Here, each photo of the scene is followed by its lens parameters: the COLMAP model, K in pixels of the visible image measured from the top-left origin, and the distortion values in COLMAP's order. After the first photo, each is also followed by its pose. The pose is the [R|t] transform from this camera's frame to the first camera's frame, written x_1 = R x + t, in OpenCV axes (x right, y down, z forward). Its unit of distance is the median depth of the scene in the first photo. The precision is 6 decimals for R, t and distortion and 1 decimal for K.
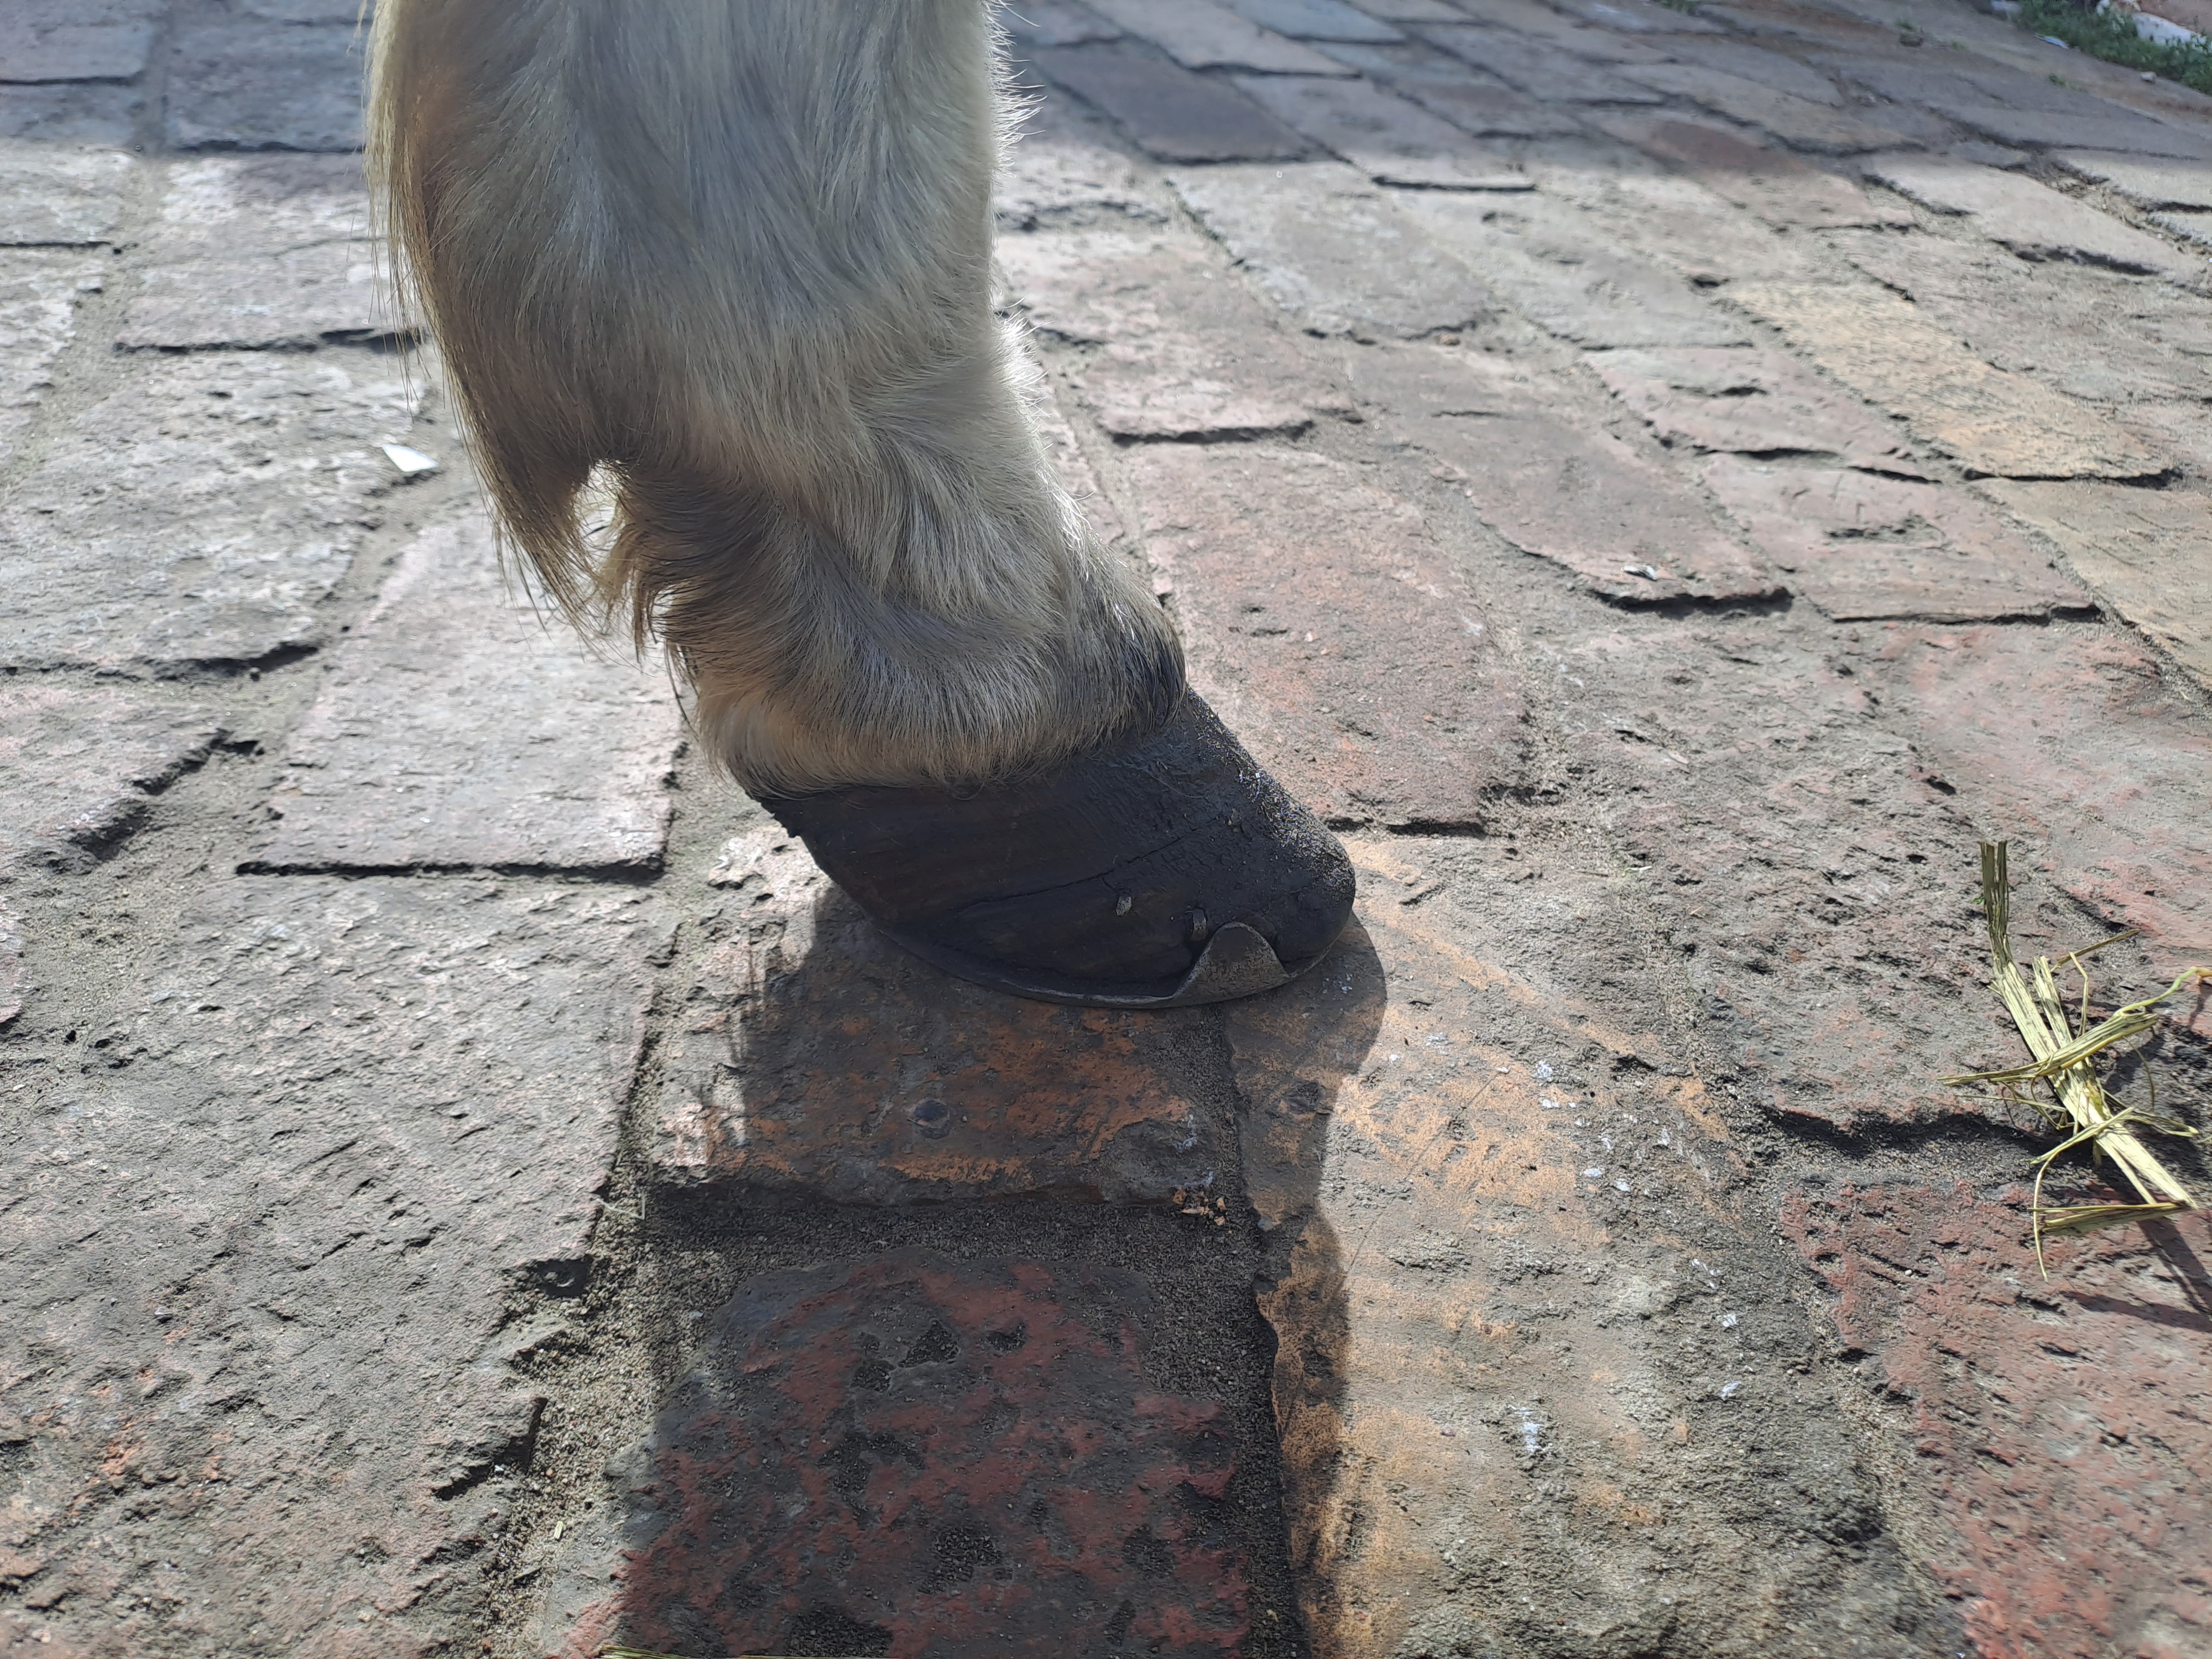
lens RADIAL K [[1704.2, 0, 1117.8], [0, 1704.2, 828.7], [0, 0, 1]] dist [0.080353, -0.105455]
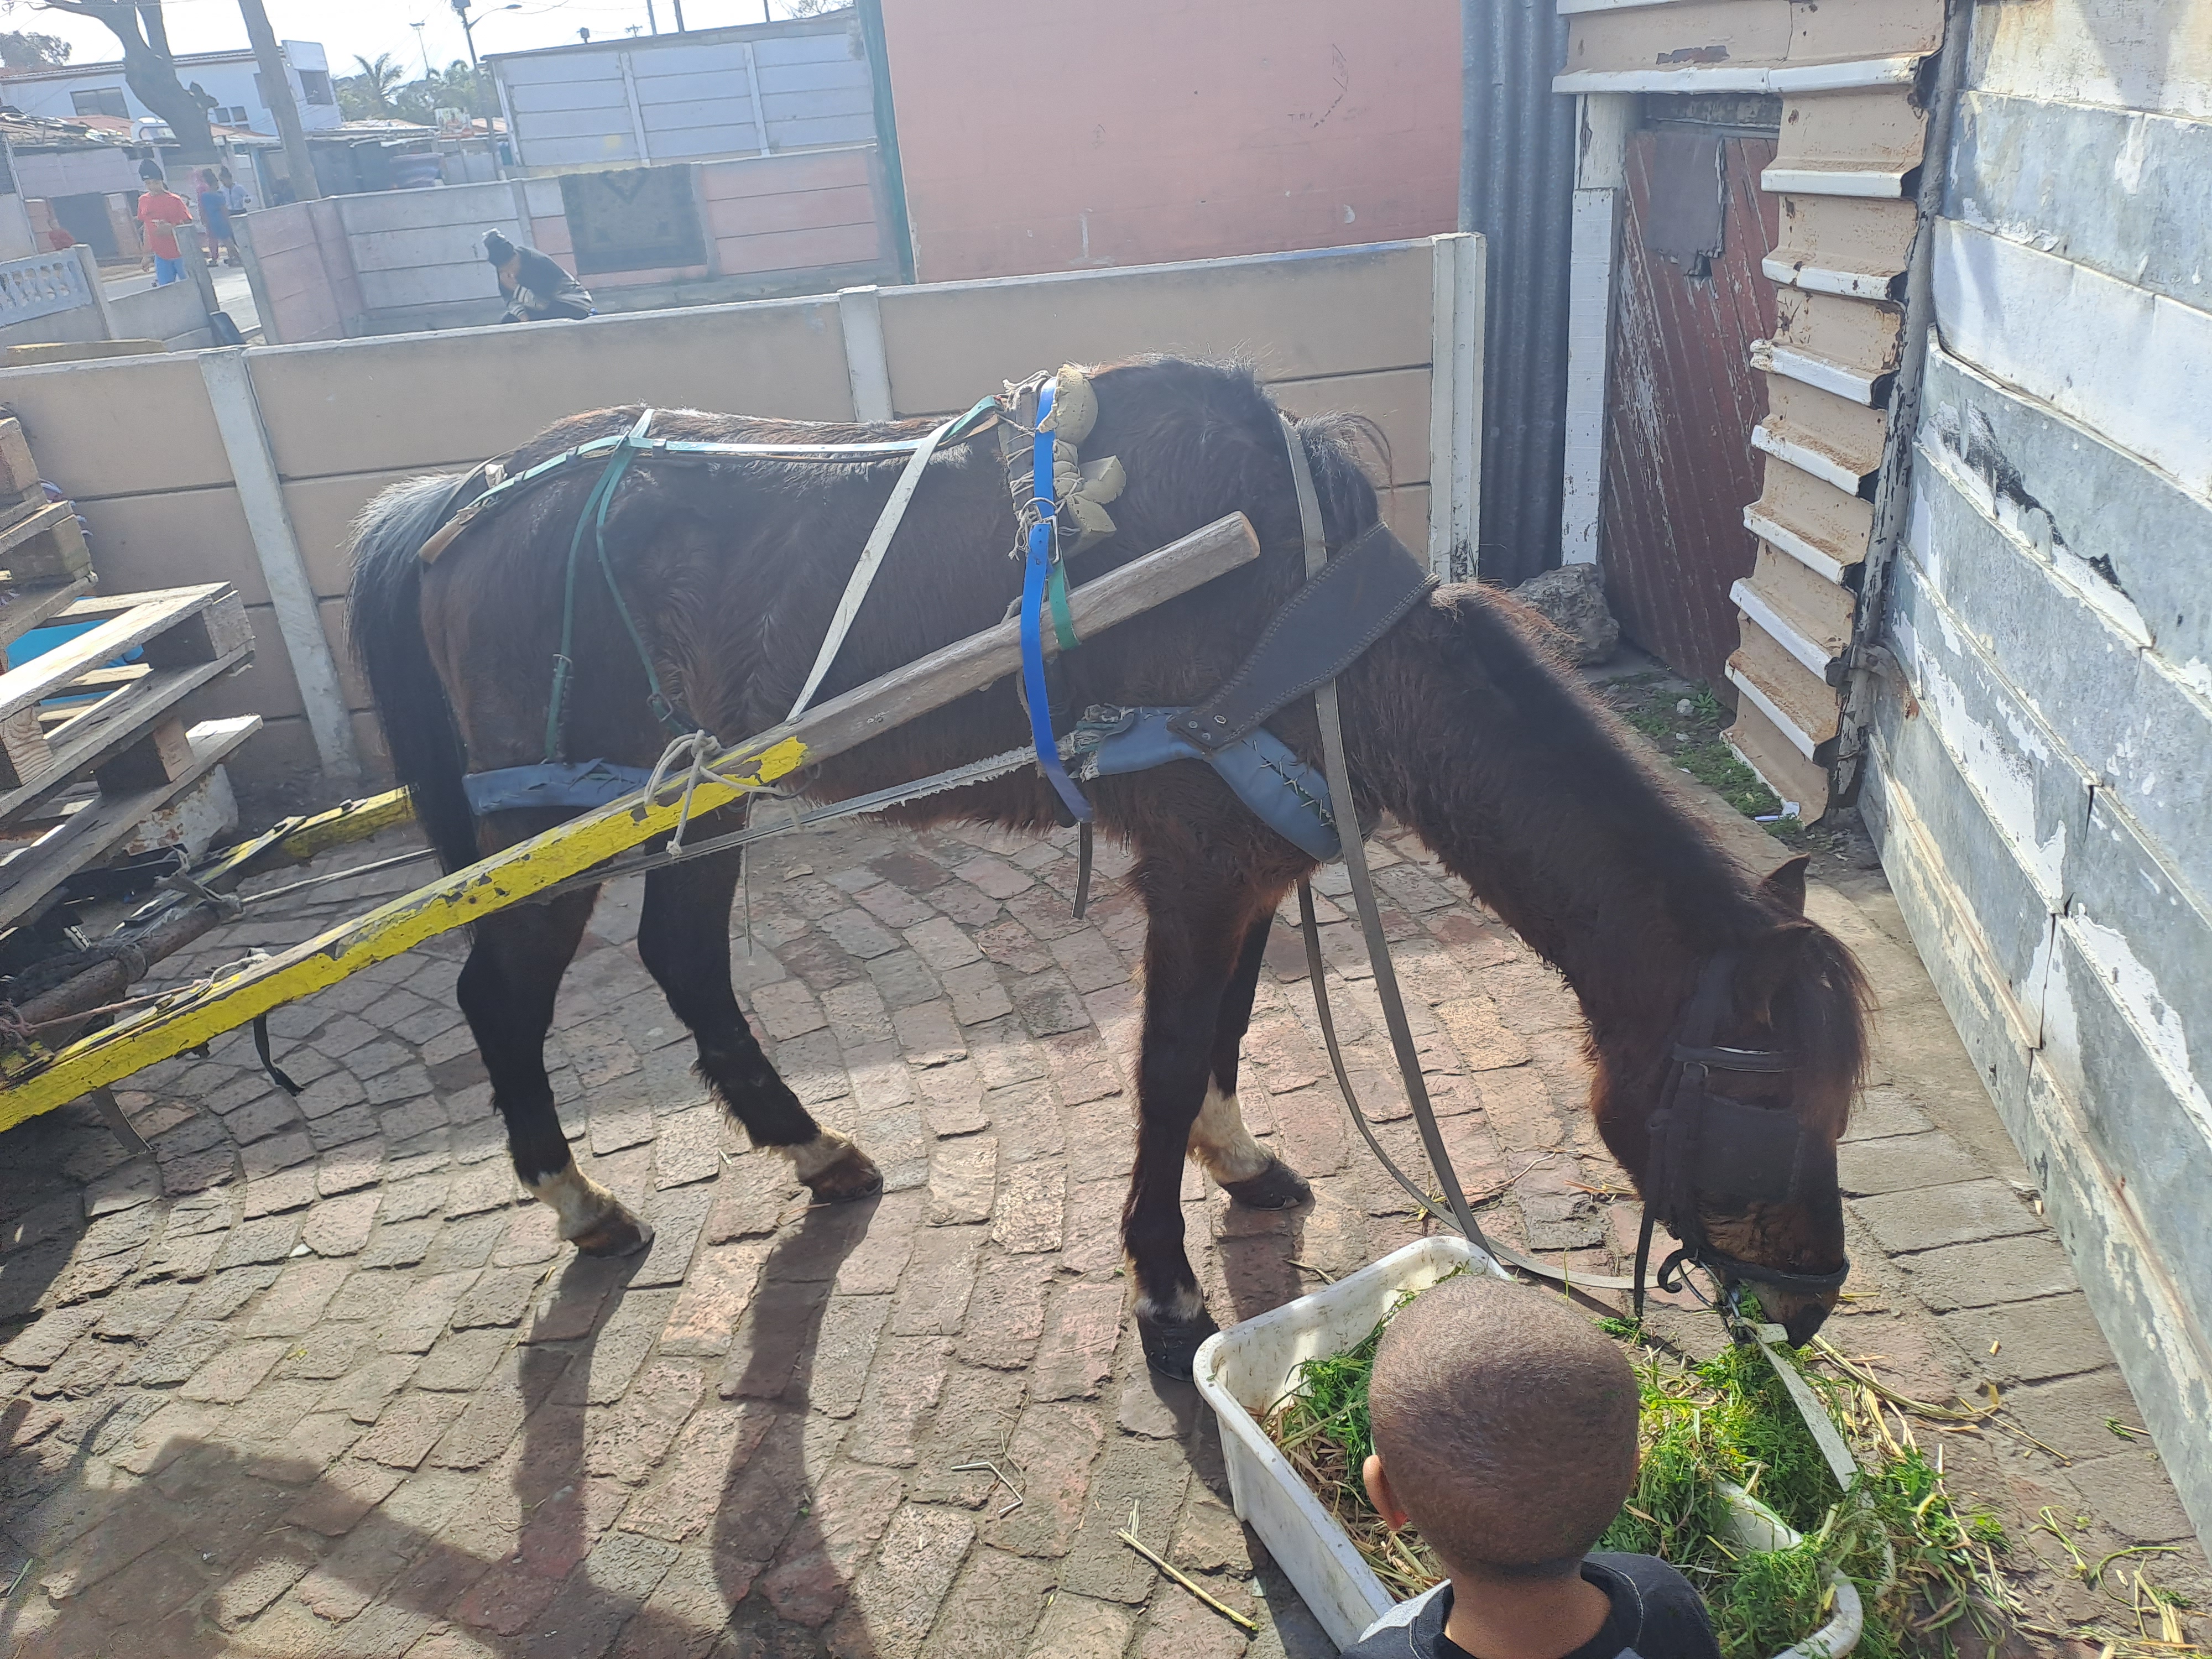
lens RADIAL K [[1586.9, 0, 1150.0], [0, 1586.9, 817.8], [0, 0, 1]] dist [0.085368, -0.135762]
pose [[0.977545, -0.160855, -0.136130, 0.597061], [0.127661, 0.966019, -0.224746, -0.040215], [0.167655, 0.202320, 0.964862, -5.251077]]
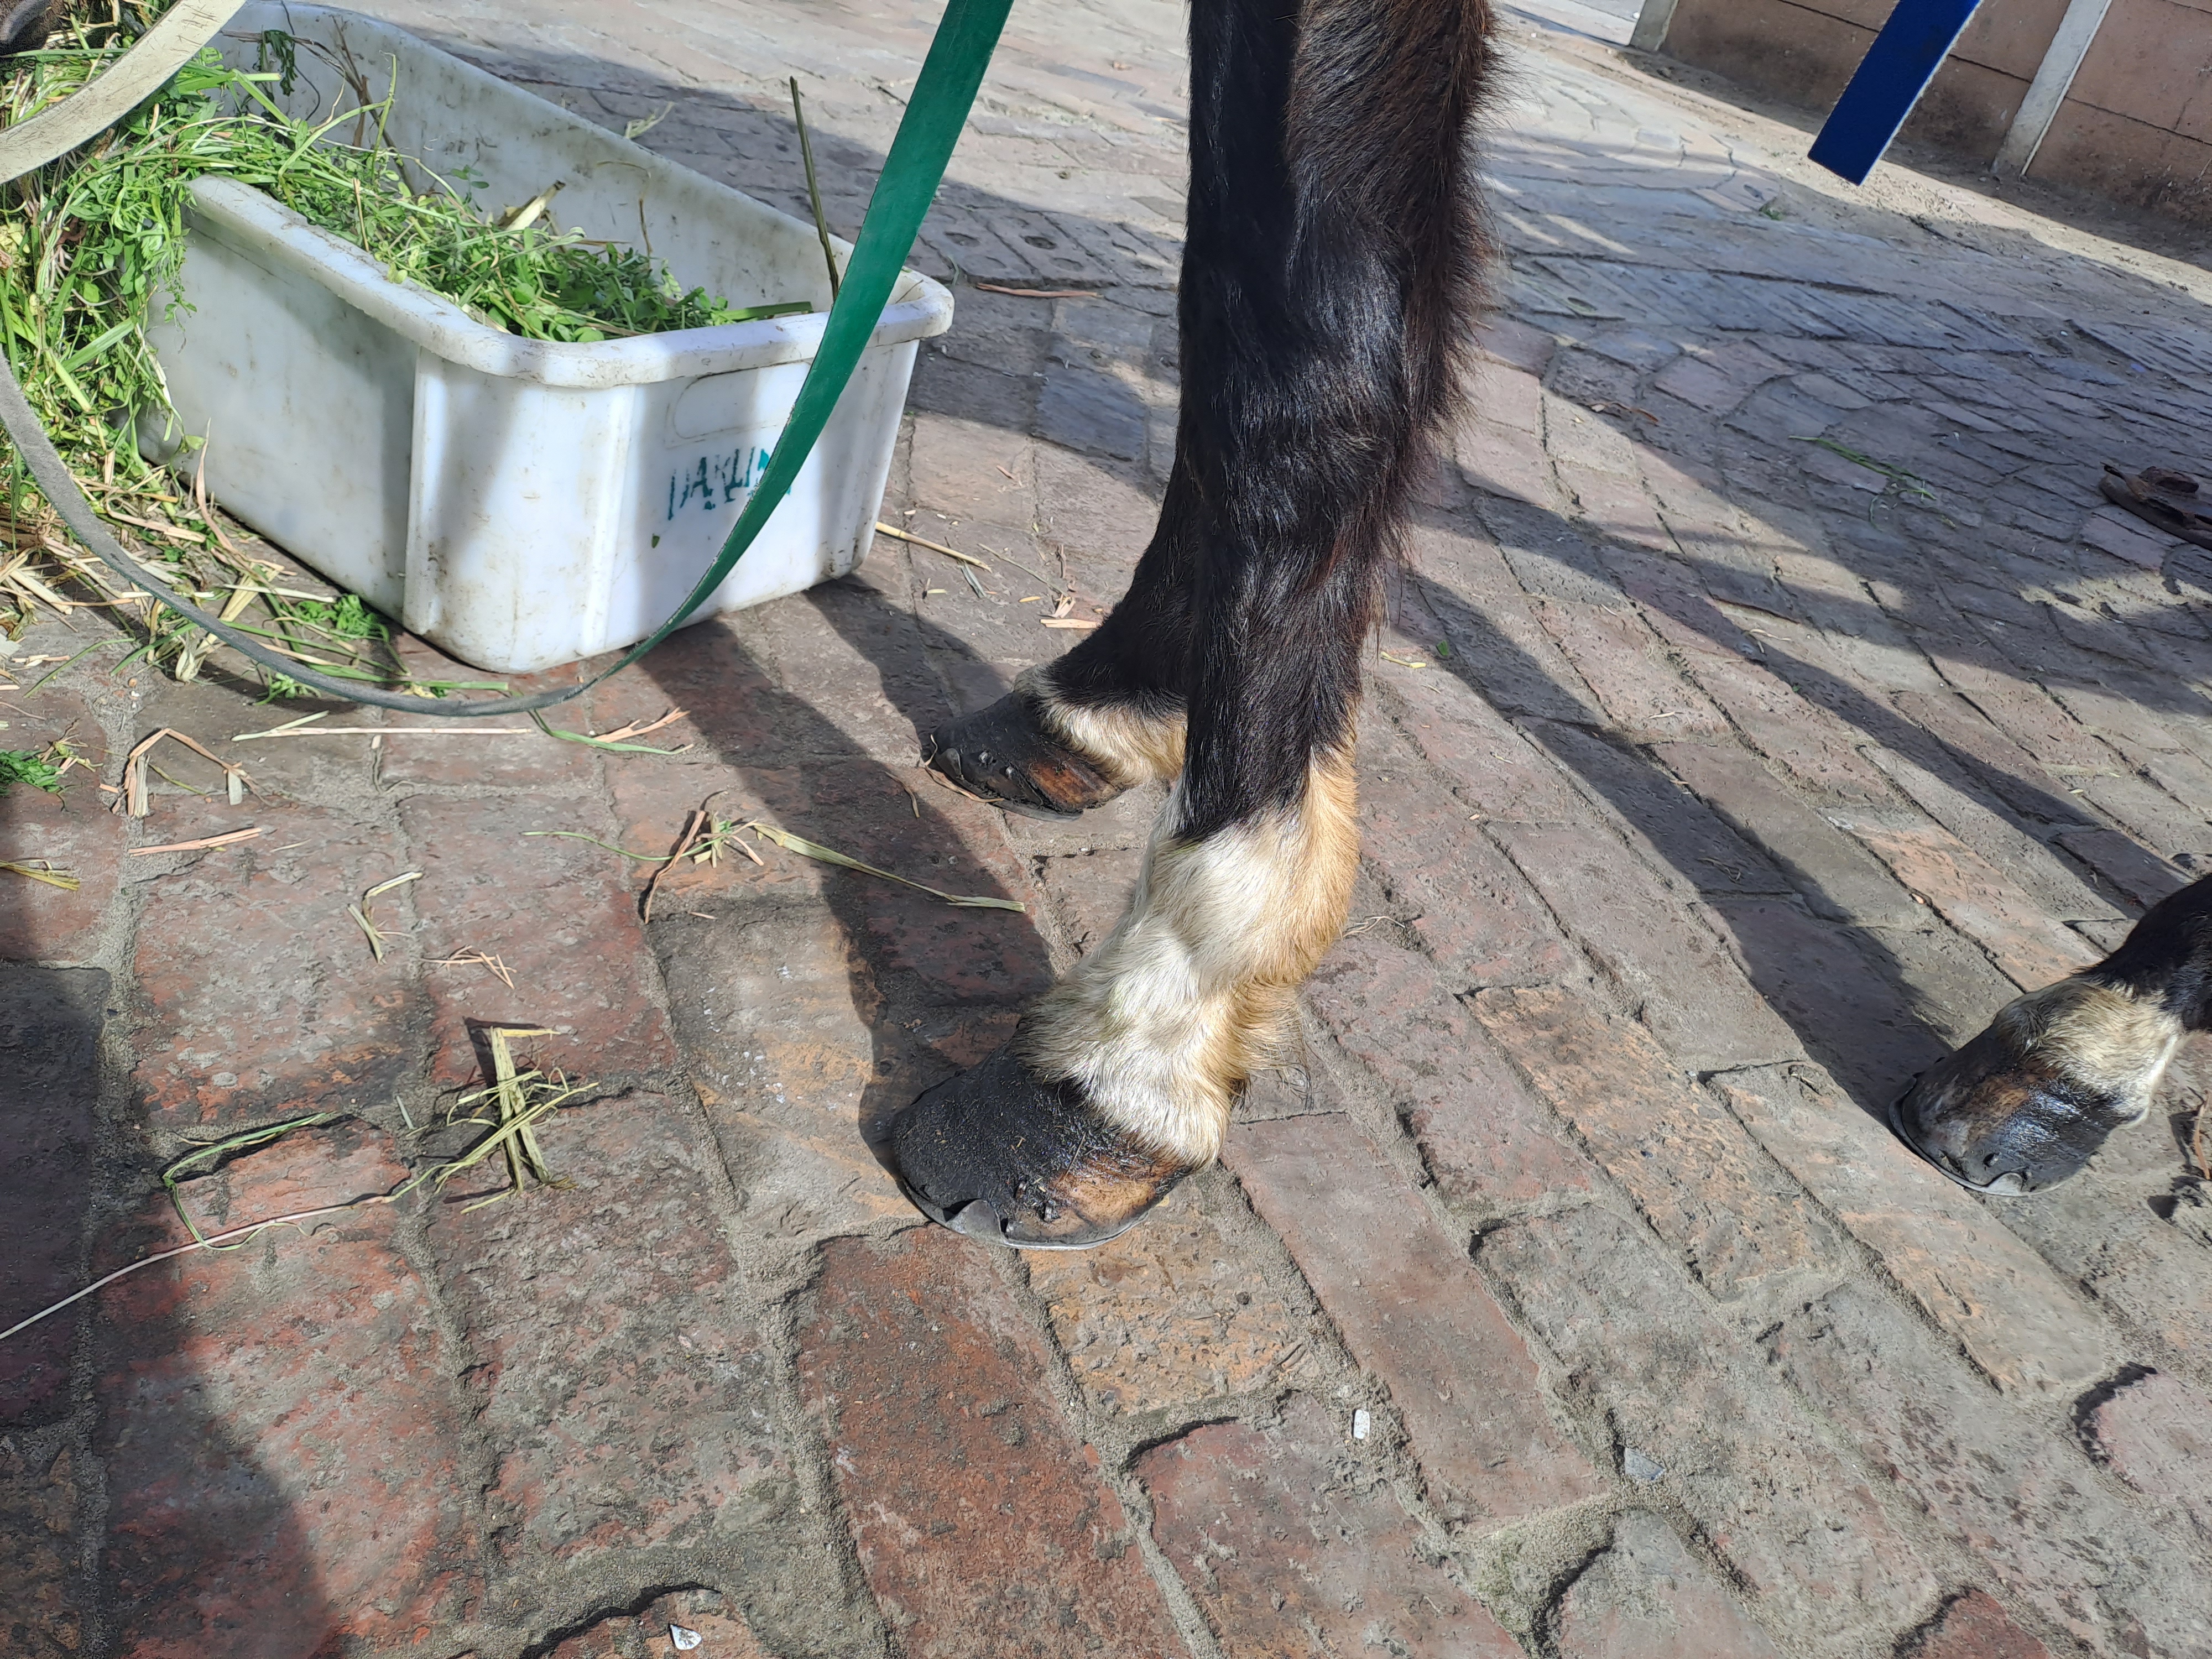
lens RADIAL K [[1642.2, 0, 1113.2], [0, 1642.2, 817.8], [0, 0, 1]] dist [0.087064, -0.096359]
pose [[-0.872891, -0.079799, -0.481345, 0.821189], [-0.481380, 0.301764, 0.822929, -1.682693], [0.079583, 0.950037, -0.301821, 1.203589]]
